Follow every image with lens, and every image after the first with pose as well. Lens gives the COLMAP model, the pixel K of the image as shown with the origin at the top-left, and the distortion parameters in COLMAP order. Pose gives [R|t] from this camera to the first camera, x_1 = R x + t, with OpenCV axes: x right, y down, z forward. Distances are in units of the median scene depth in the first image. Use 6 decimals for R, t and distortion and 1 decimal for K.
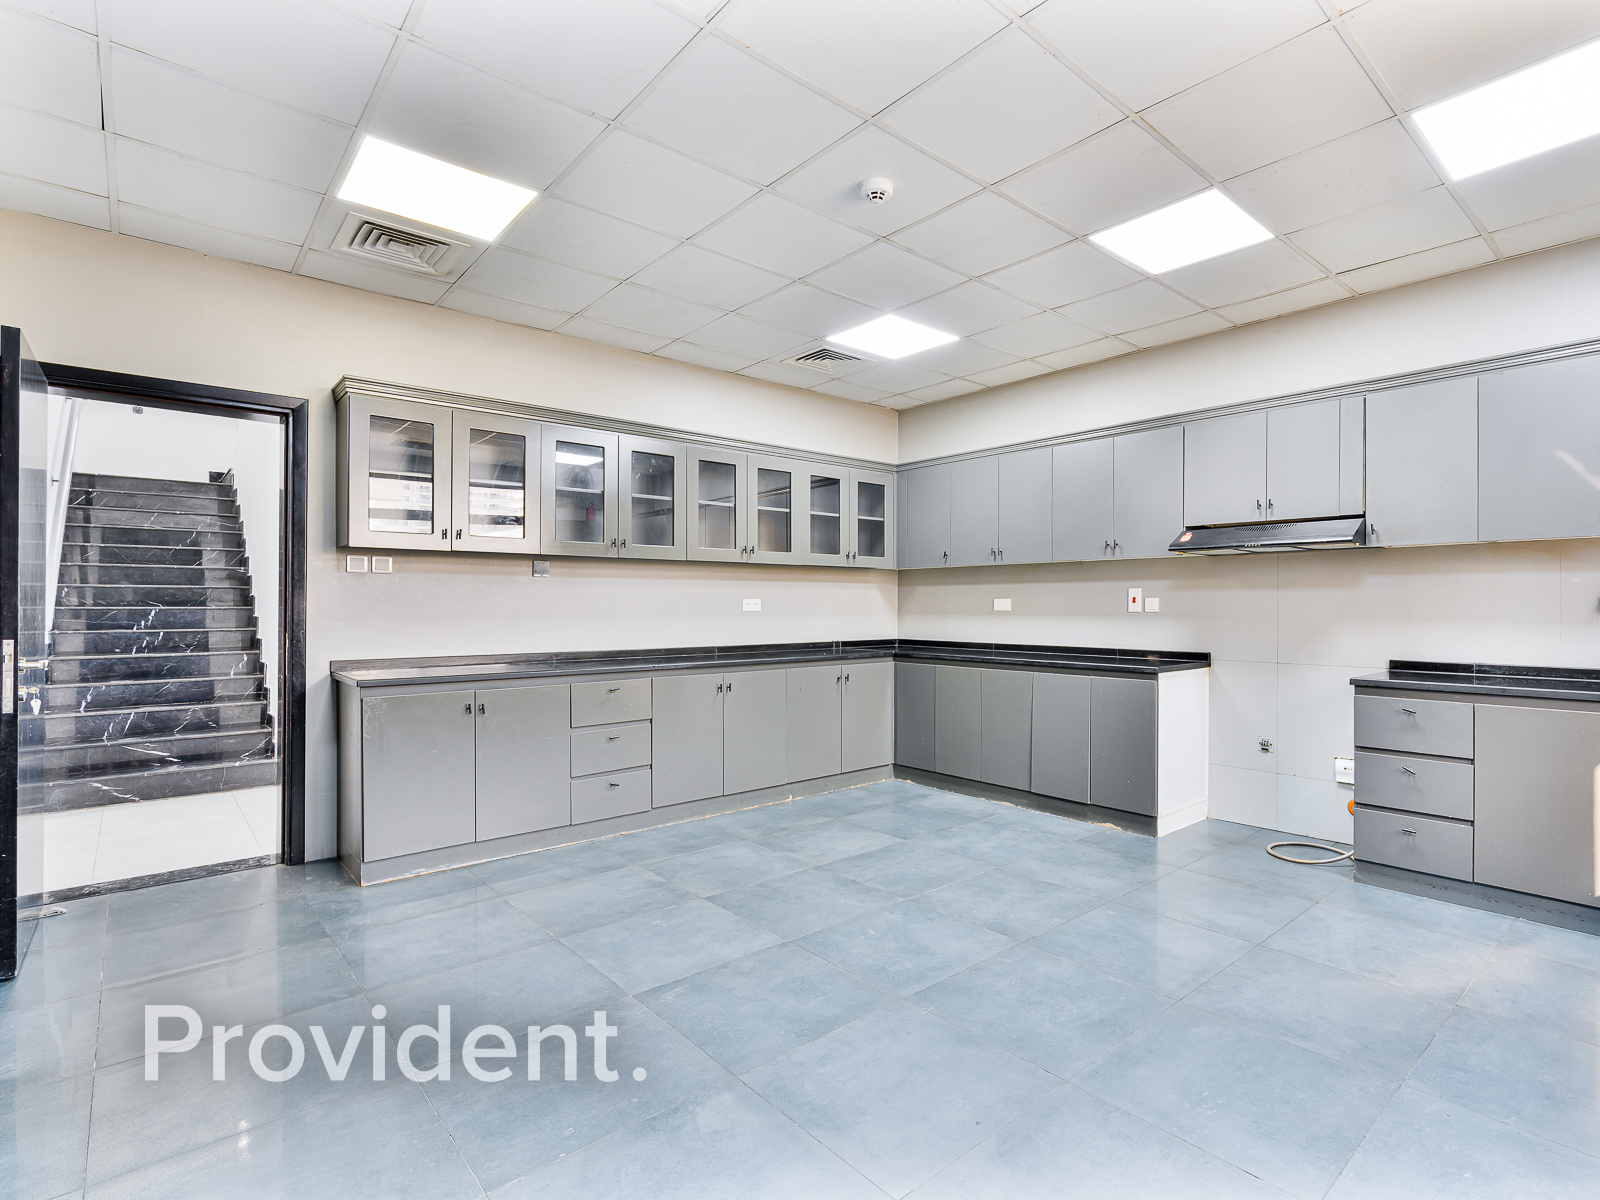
lens RADIAL K [[786.1, 0, 802.1], [0, 786.1, 606.0], [0, 0, 1]] dist [-0.002052, -0.000258]
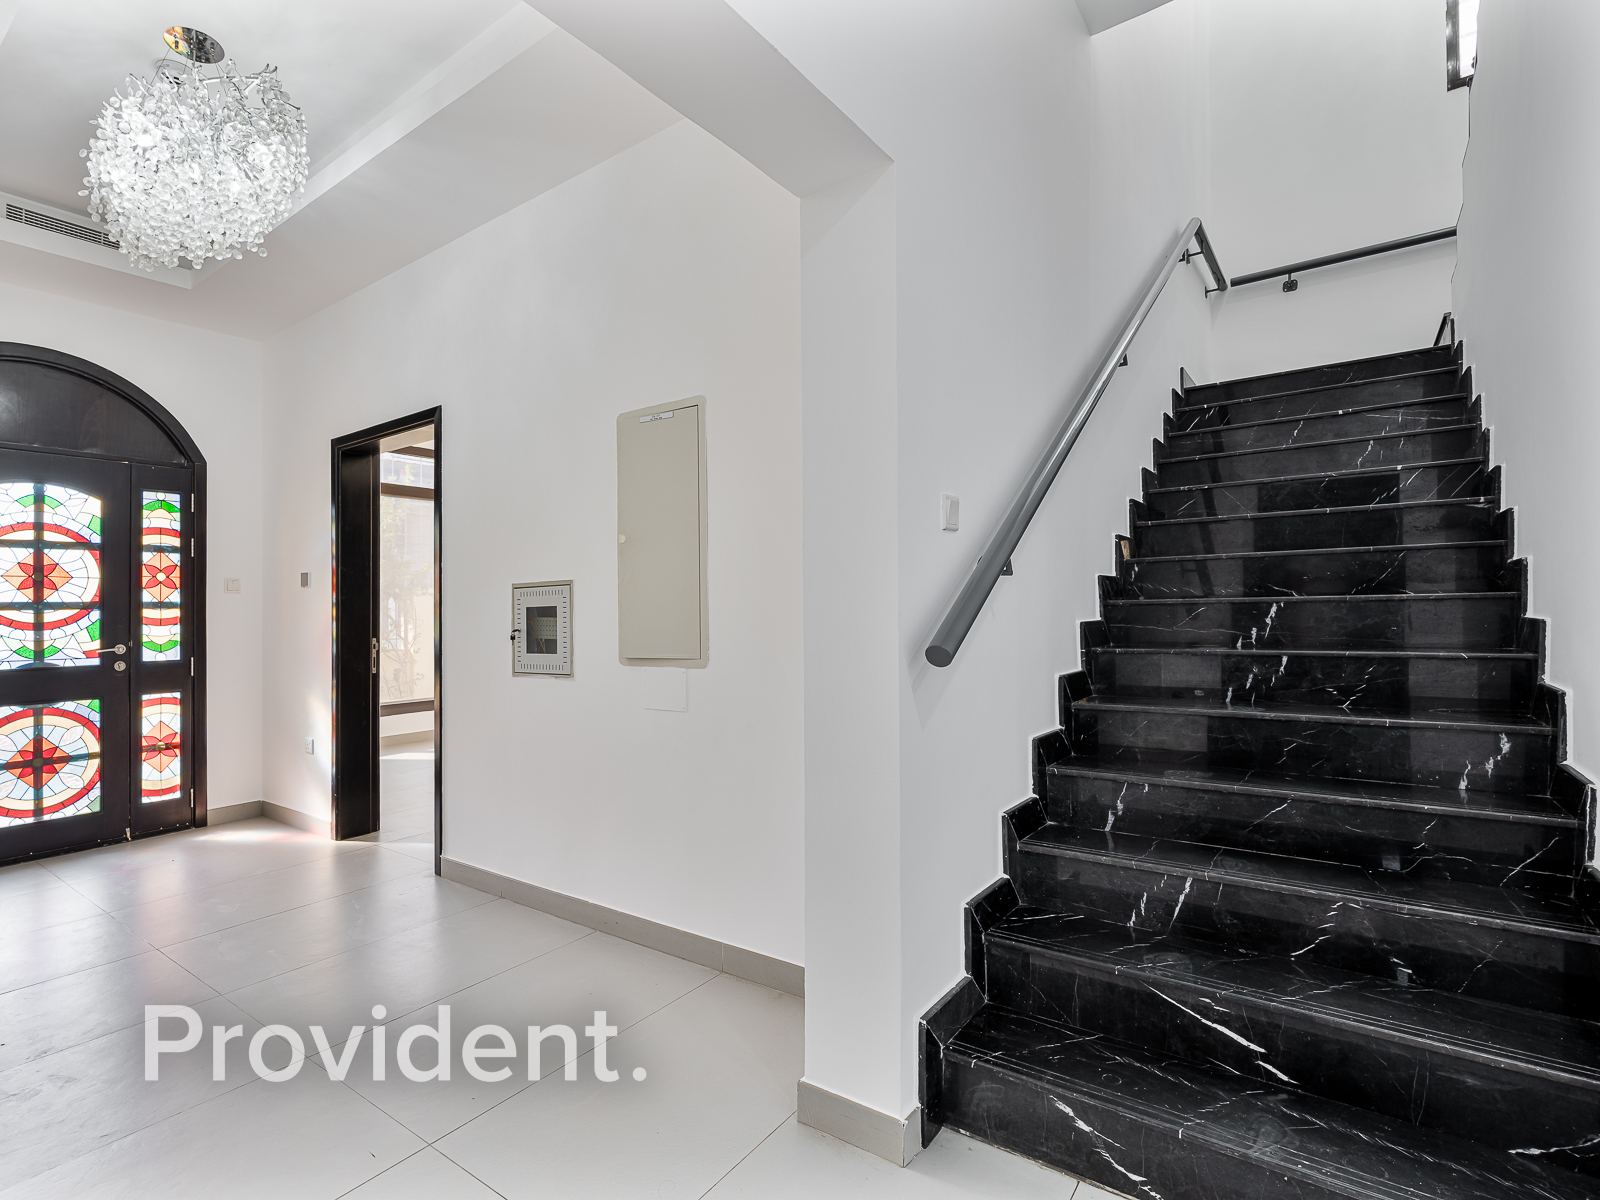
lens RADIAL K [[786.1, 0, 802.1], [0, 786.1, 606.0], [0, 0, 1]] dist [-0.002052, -0.000258]
pose [[0.245552, -0.011920, -0.969310, -0.461053], [0.019530, 0.999782, -0.007348, 0.004220], [0.969187, -0.017126, 0.245731, 0.632741]]
